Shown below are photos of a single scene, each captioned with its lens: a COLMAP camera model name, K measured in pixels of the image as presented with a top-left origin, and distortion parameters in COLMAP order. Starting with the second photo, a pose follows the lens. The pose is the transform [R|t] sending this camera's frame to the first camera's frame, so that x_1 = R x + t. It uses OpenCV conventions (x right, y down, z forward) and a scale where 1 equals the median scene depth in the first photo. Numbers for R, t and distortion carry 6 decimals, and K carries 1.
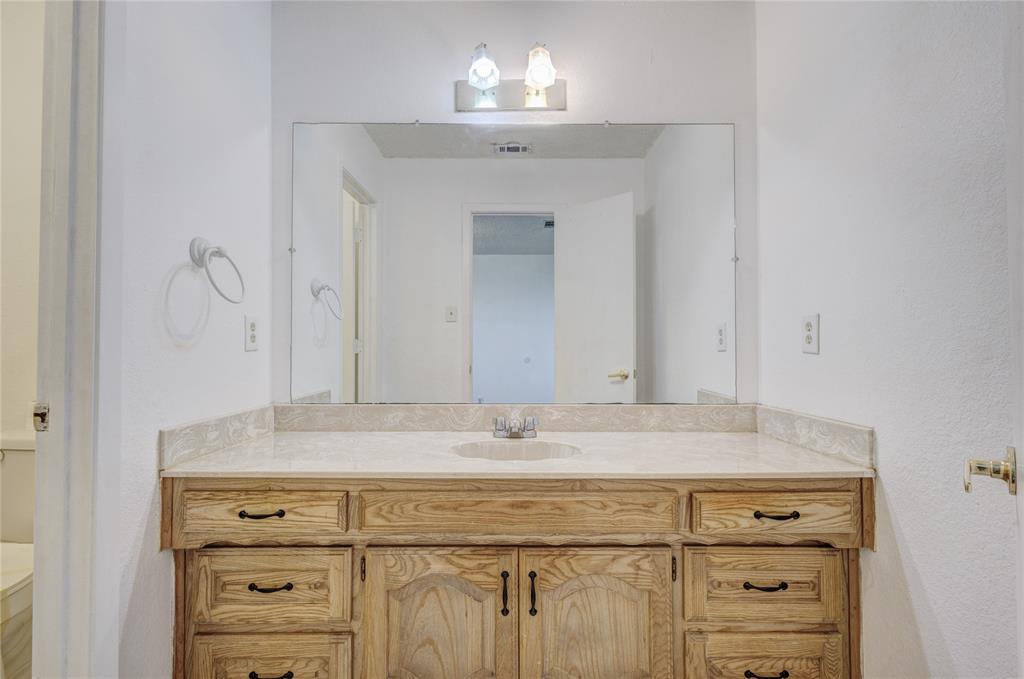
lens RADIAL K [[472.3, 0, 507.7], [0, 472.3, 336.6], [0, 0, 1]] dist [0.008173, -0.002706]
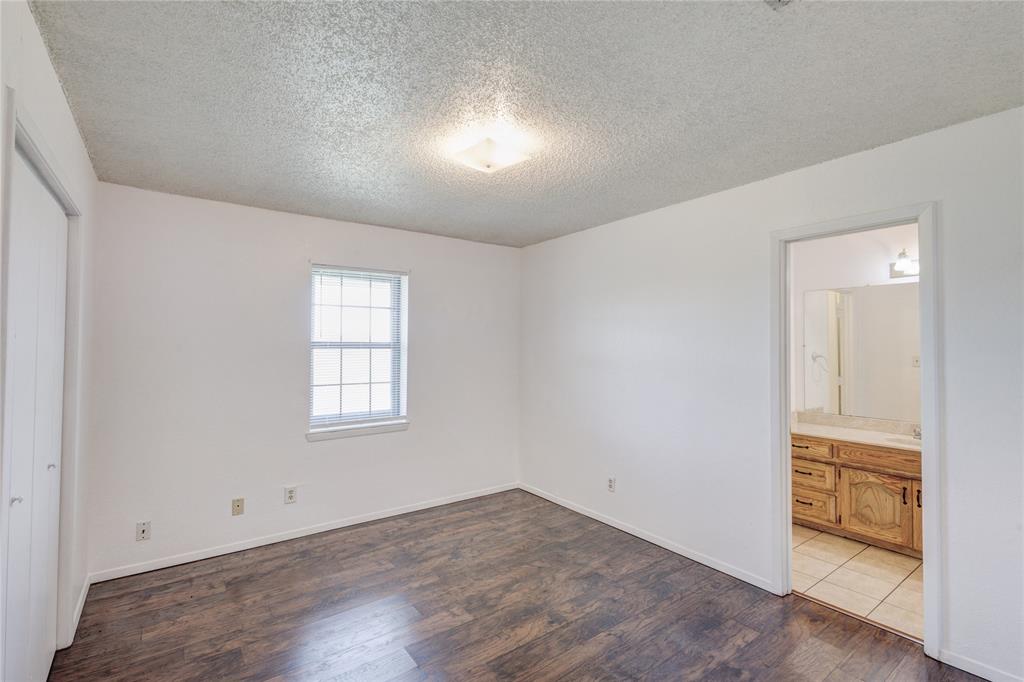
lens RADIAL K [[472.3, 0, 508.4], [0, 472.3, 336.5], [0, 0, 1]] dist [0.008173, -0.002706]
pose [[0.595151, -0.015856, -0.803458, 0.786689], [0.006813, 0.999869, -0.014686, -0.287312], [0.803585, 0.003266, 0.595181, -2.221554]]
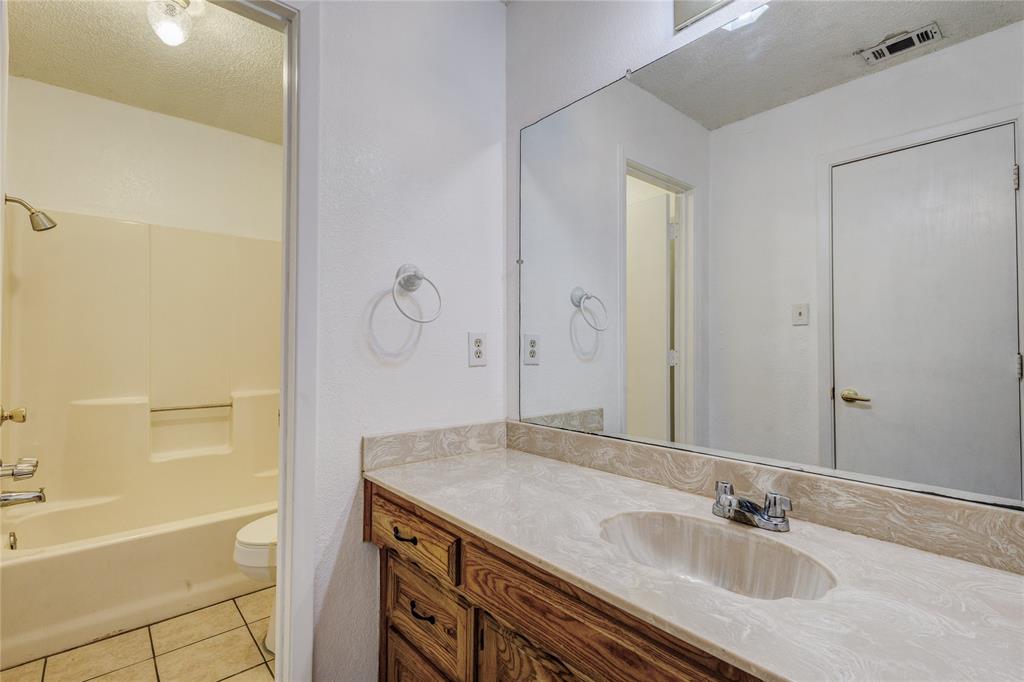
lens RADIAL K [[472.3, 0, 514.5], [0, 472.3, 340.7], [0, 0, 1]] dist [0.008173, -0.002706]
pose [[0.654243, -0.013238, -0.756169, 0.369619], [0.013256, 0.999894, -0.006036, -0.023736], [0.756169, -0.006075, 0.654349, 0.504746]]
